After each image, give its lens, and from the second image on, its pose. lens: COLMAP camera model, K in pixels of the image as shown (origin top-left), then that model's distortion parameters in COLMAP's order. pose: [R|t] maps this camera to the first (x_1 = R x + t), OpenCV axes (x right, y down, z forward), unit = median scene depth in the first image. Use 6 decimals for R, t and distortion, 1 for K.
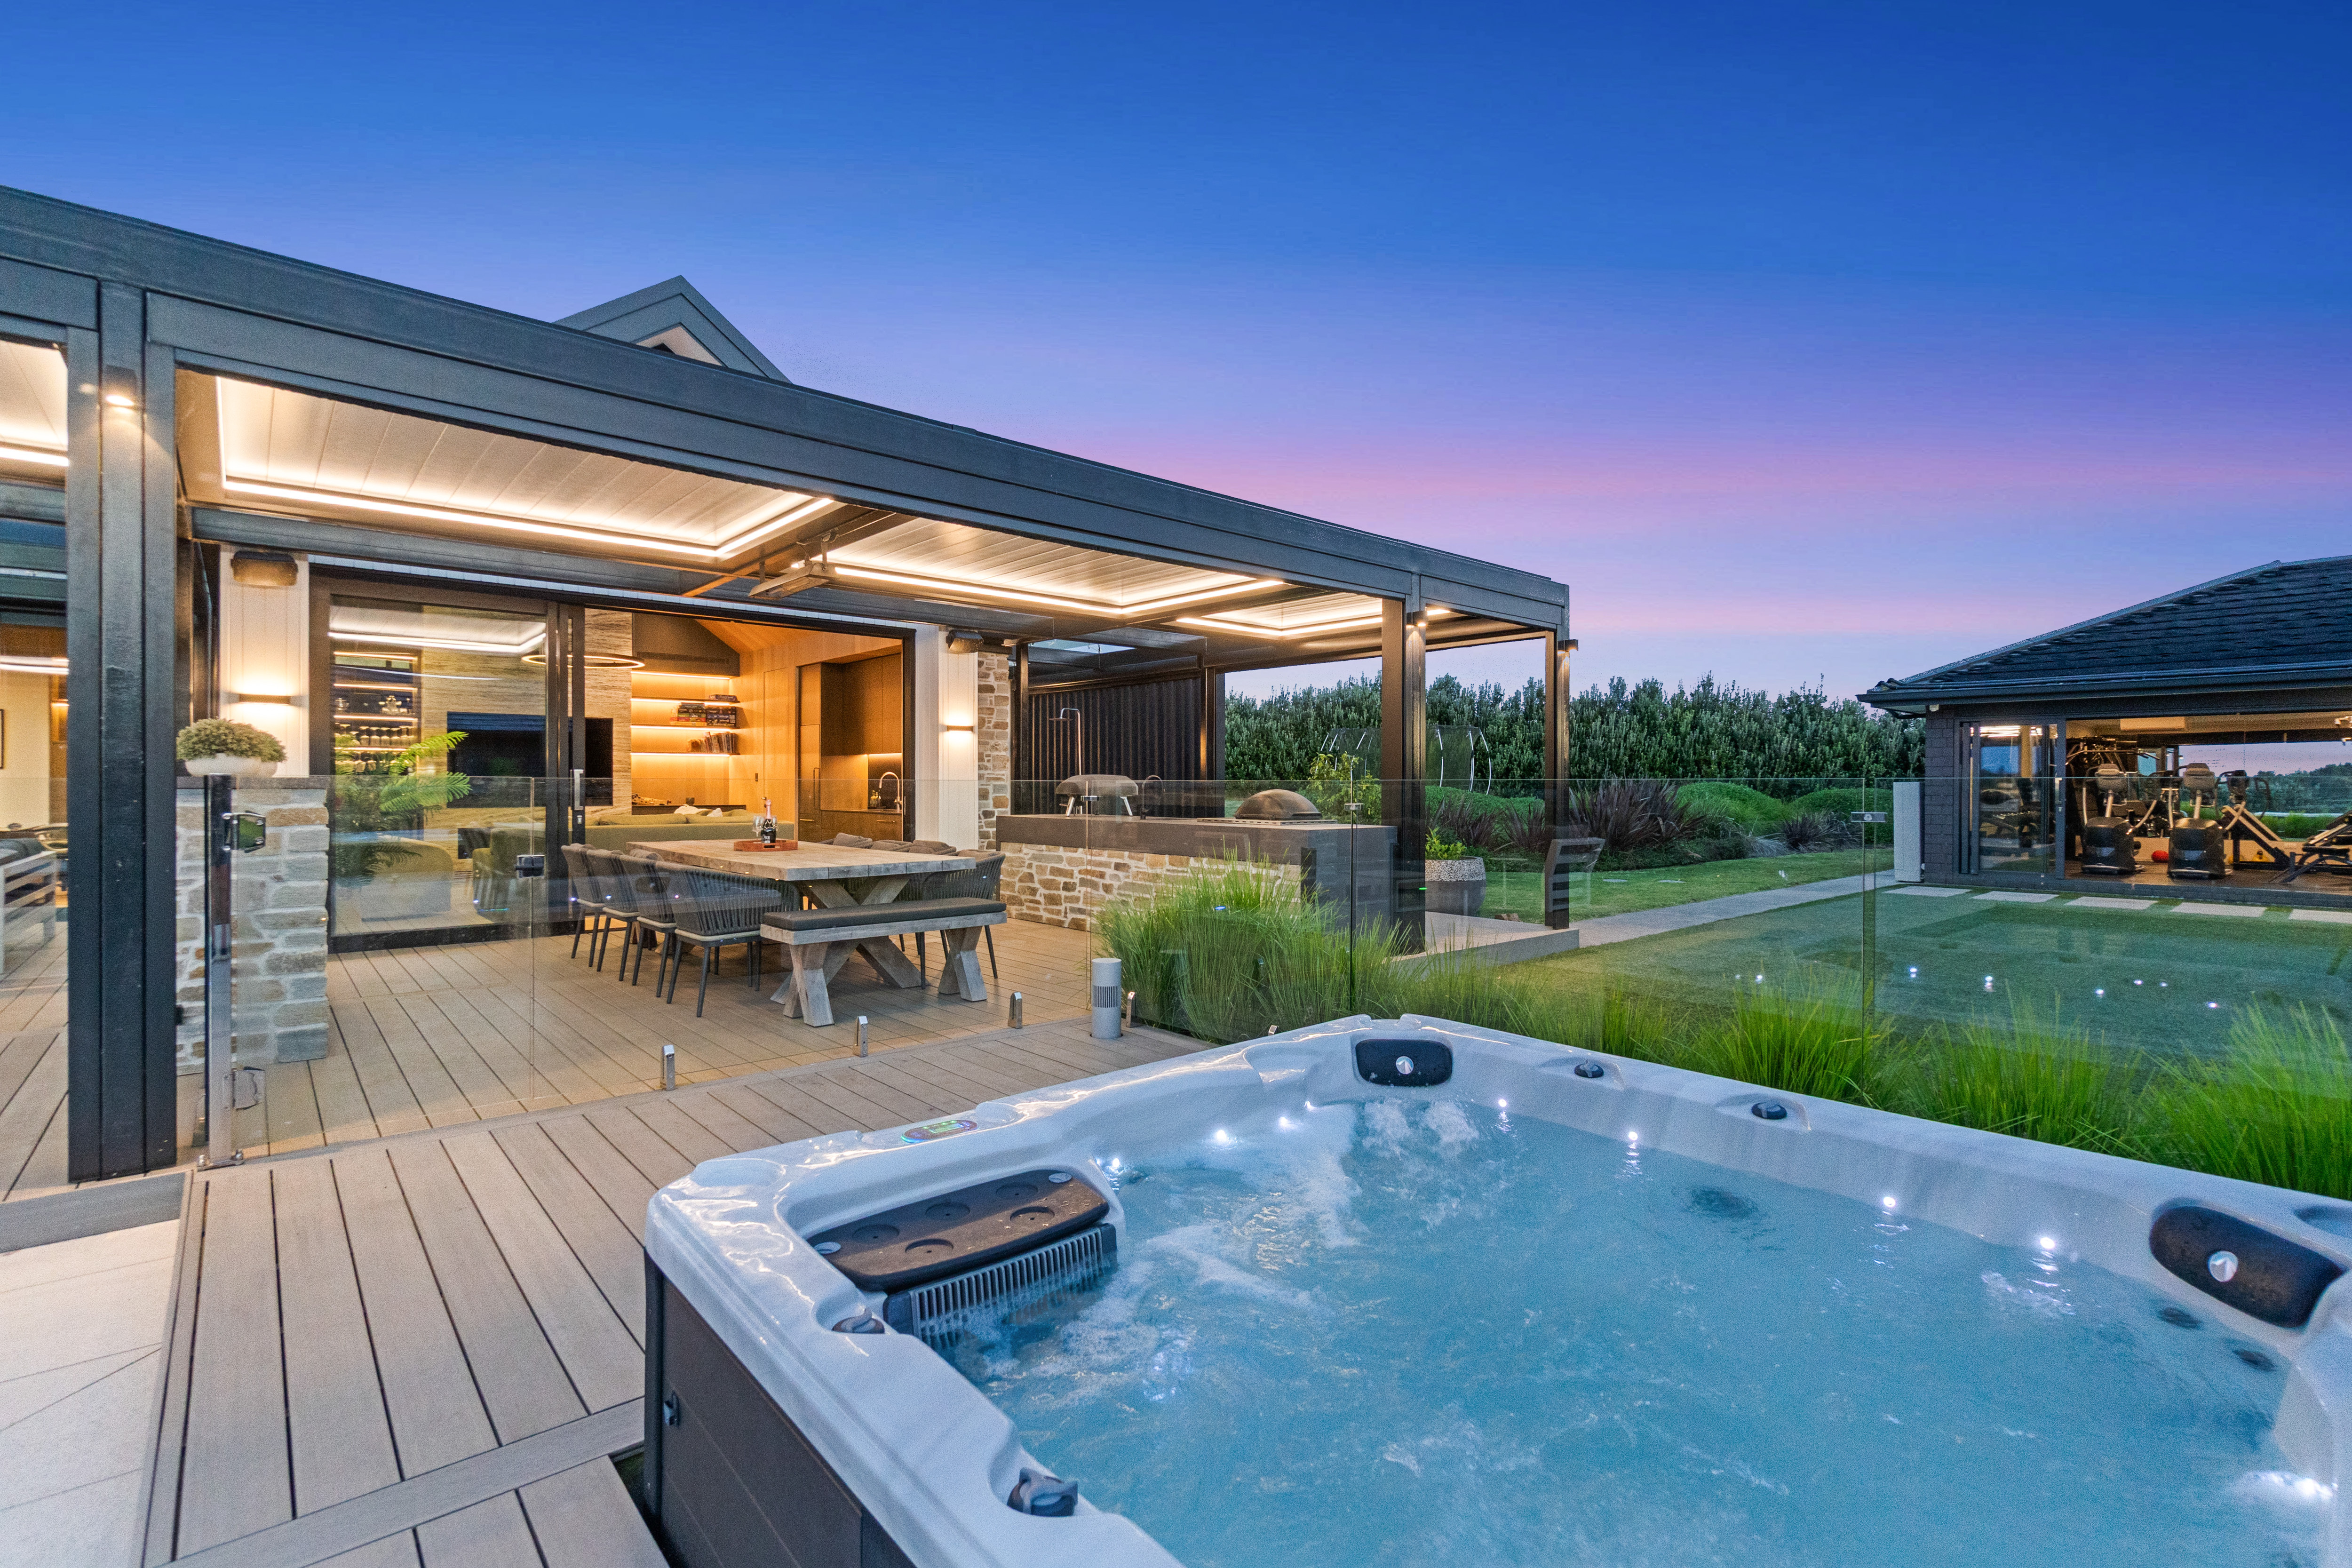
lens RADIAL K [[1030.9, 0, 1166.4], [0, 1030.9, 790.8], [0, 0, 1]] dist [-0.002146, 0.000174]
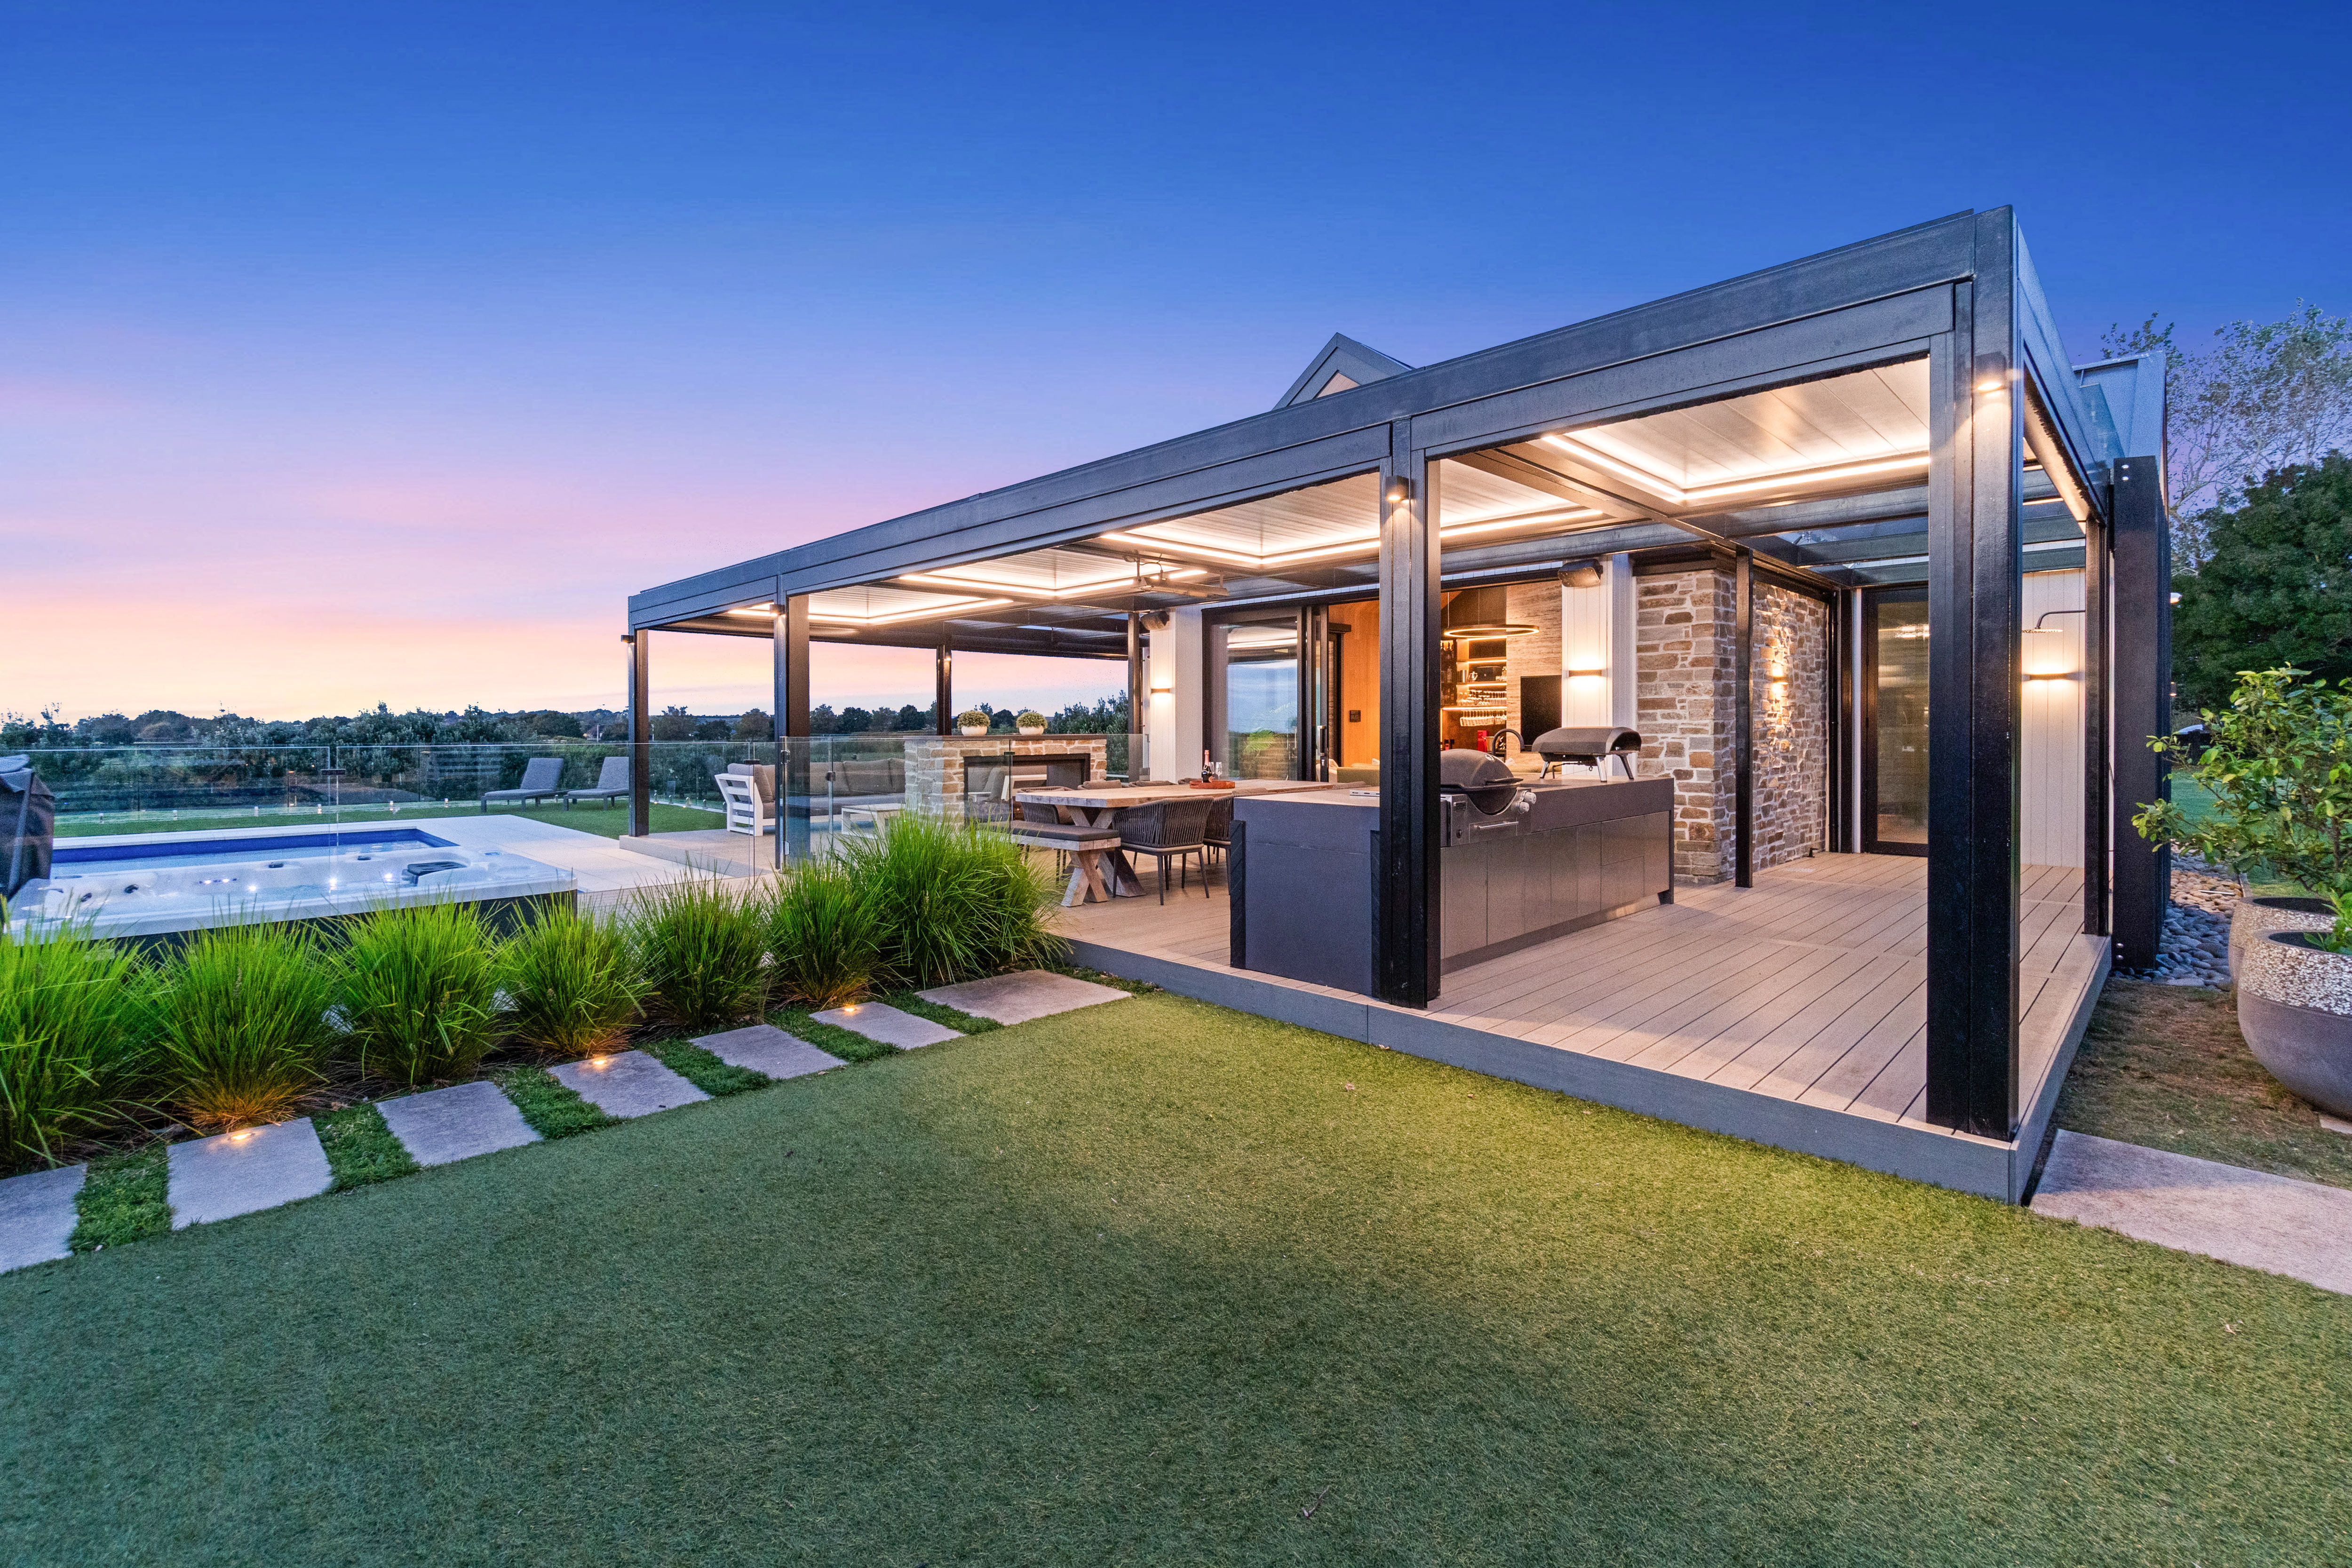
lens RADIAL K [[1038.7, 0, 1168.8], [0, 1038.7, 729.2], [0, 0, 1]] dist [-0.000979, 0.000024]
pose [[0.085388, -0.002485, -0.996345, 0.536829], [-0.004907, 0.999984, -0.002915, -0.007478], [0.996336, 0.005138, 0.085375, 0.482559]]
